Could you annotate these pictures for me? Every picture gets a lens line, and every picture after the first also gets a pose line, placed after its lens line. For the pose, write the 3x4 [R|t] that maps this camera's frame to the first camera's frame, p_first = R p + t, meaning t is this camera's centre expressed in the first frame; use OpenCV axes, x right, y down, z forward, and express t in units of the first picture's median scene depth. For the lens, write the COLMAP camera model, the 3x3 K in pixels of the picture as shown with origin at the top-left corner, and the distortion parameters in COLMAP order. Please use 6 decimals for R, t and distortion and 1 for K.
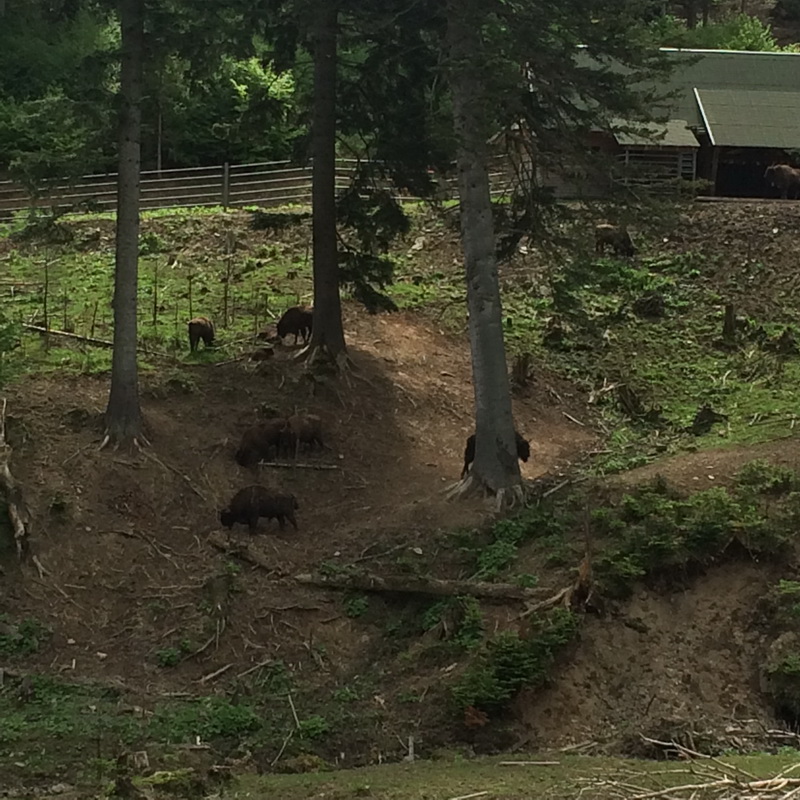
lens RADIAL K [[2686.4, 0, 400.0], [0, 2686.4, 400.0], [0, 0, 1]] dist [-0.014656, 1.207568]
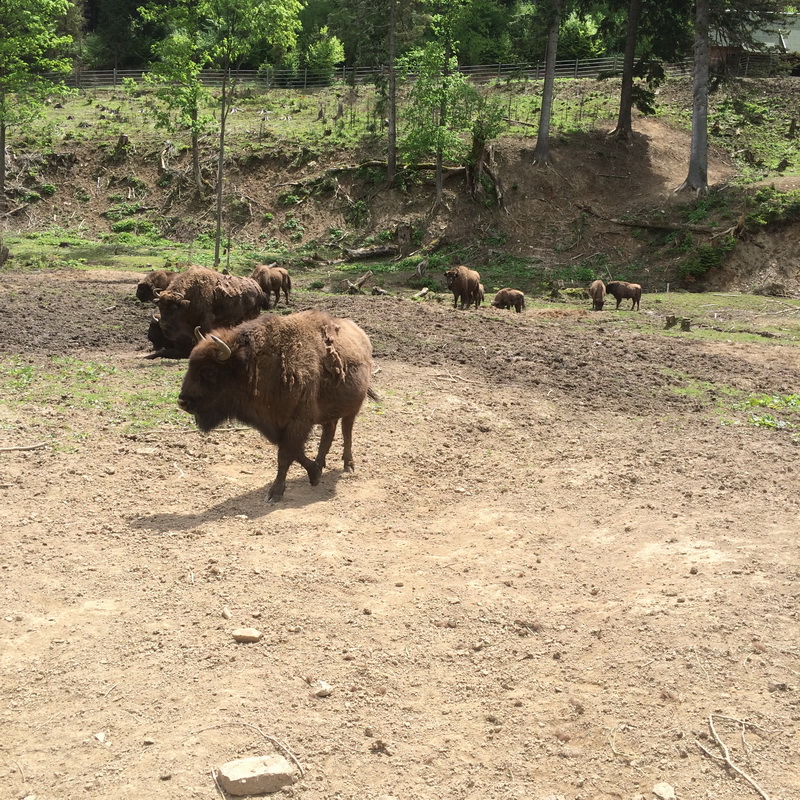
lens RADIAL K [[901.9, 0, 400.0], [0, 901.9, 400.0], [0, 0, 1]] dist [0.094716, -0.145971]
pose [[0.978657, 0.086800, -0.186271, -0.056410], [-0.041254, 0.970948, 0.235707, 0.036389], [0.201319, -0.222992, 0.953806, 0.124395]]
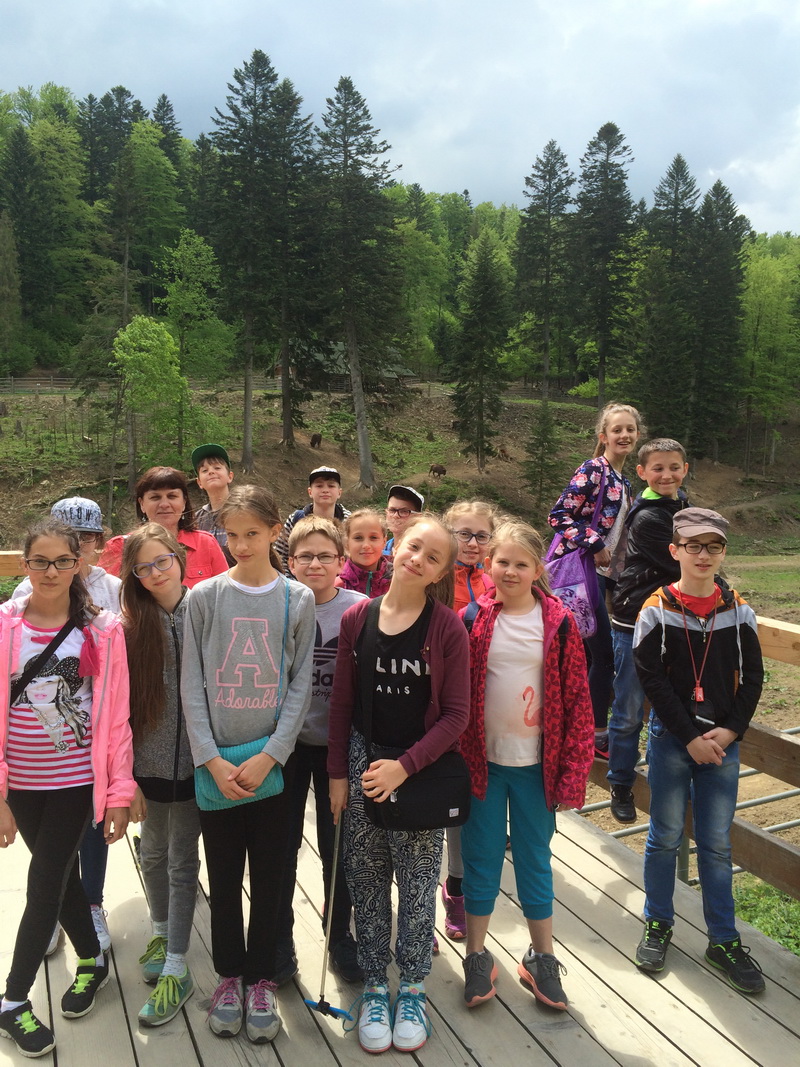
lens RADIAL K [[910.8, 0, 400.0], [0, 910.8, 533.5], [0, 0, 1]] dist [0.053443, 0.001068]
pose [[0.915928, -0.034367, 0.399869, -0.361854], [0.001294, 0.996575, 0.082686, 0.000590], [-0.401341, -0.075217, 0.912835, 0.013364]]
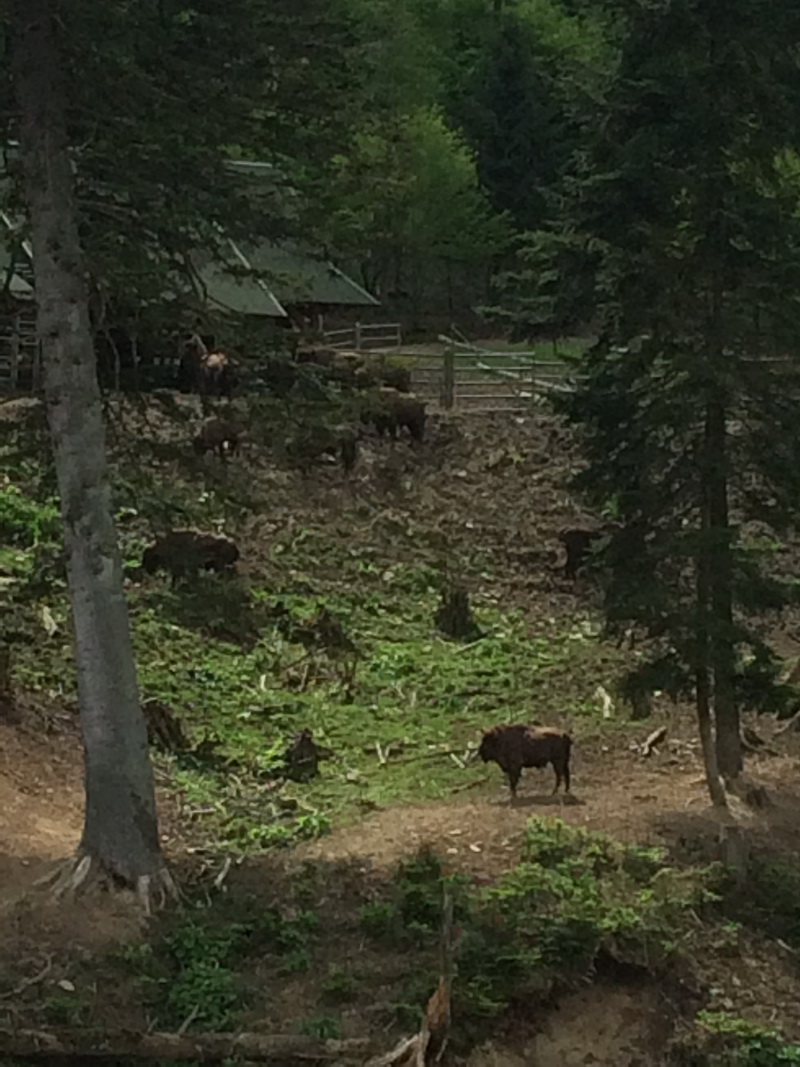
lens RADIAL K [[4494.5, 0, 401.2], [0, 4494.5, 671.1], [0, 0, 1]] dist [0.065205, -1.099541]
pose [[0.907987, -0.005195, 0.418966, -0.327625], [0.010362, 0.999896, -0.010059, -0.001534], [-0.418870, 0.013474, 0.907946, 0.080189]]
